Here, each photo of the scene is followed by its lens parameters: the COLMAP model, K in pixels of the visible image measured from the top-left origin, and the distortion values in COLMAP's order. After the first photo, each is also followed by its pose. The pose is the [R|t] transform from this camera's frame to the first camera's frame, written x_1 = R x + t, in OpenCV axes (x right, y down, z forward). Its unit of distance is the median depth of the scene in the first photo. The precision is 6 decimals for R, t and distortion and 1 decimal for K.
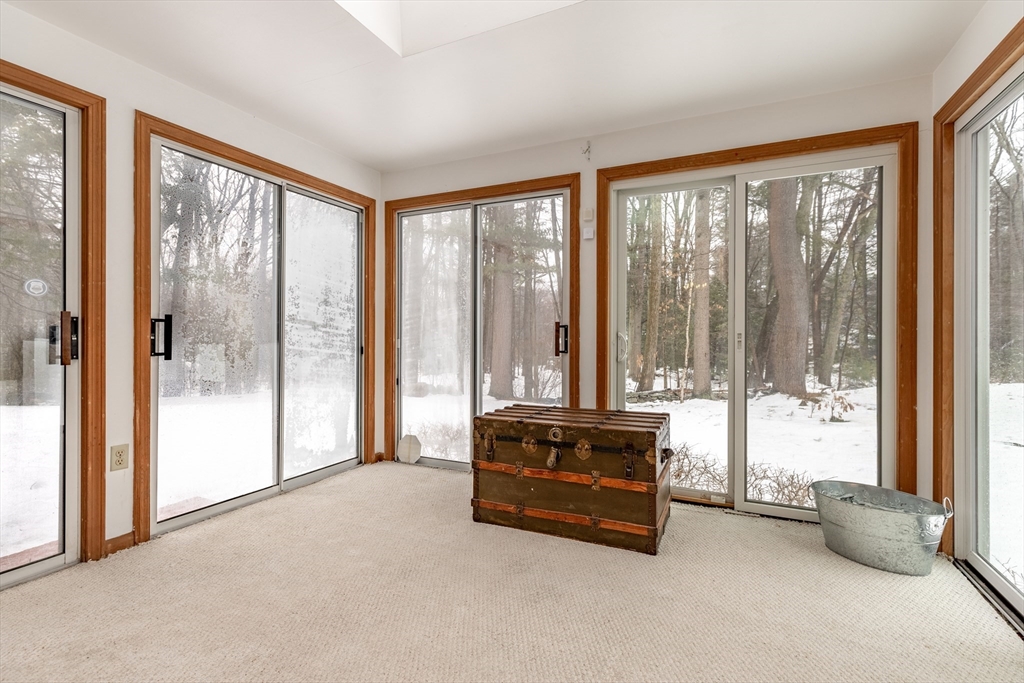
lens RADIAL K [[469.4, 0, 520.7], [0, 469.4, 334.8], [0, 0, 1]] dist [0.007197, -0.001904]
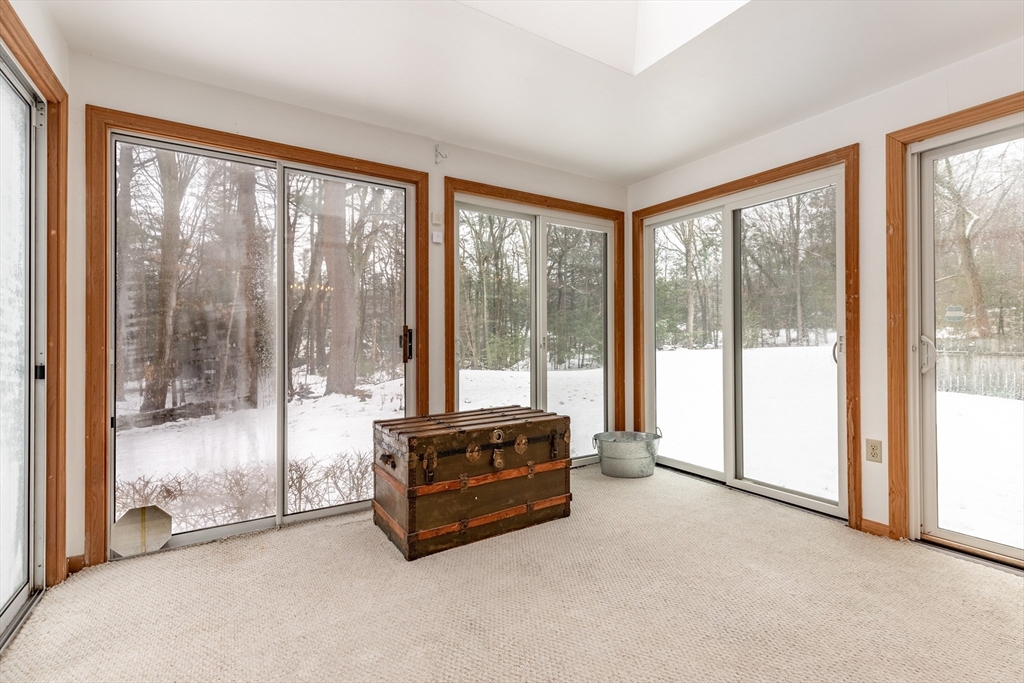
lens RADIAL K [[469.4, 0, 512.0], [0, 469.4, 337.1], [0, 0, 1]] dist [0.007197, -0.001904]
pose [[0.532545, -0.002612, 0.846398, -0.724859], [0.006829, 0.999976, -0.001211, -0.002729], [-0.846374, 0.006425, 0.532550, 0.398544]]
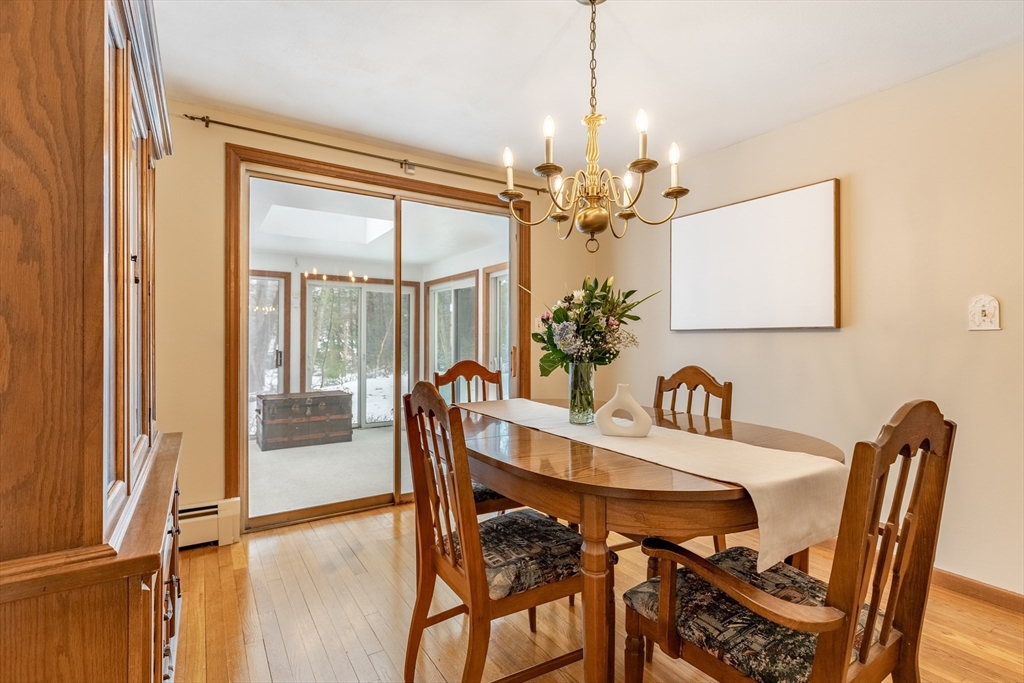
lens RADIAL K [[507.7, 0, 504.1], [0, 507.7, 344.9], [0, 0, 1]] dist [-0.004673, -0.001631]
pose [[0.546045, -0.004985, 0.837741, -1.370084], [-0.007733, 0.999910, 0.010991, -0.088889], [-0.837720, -0.012480, 0.545957, -1.054890]]
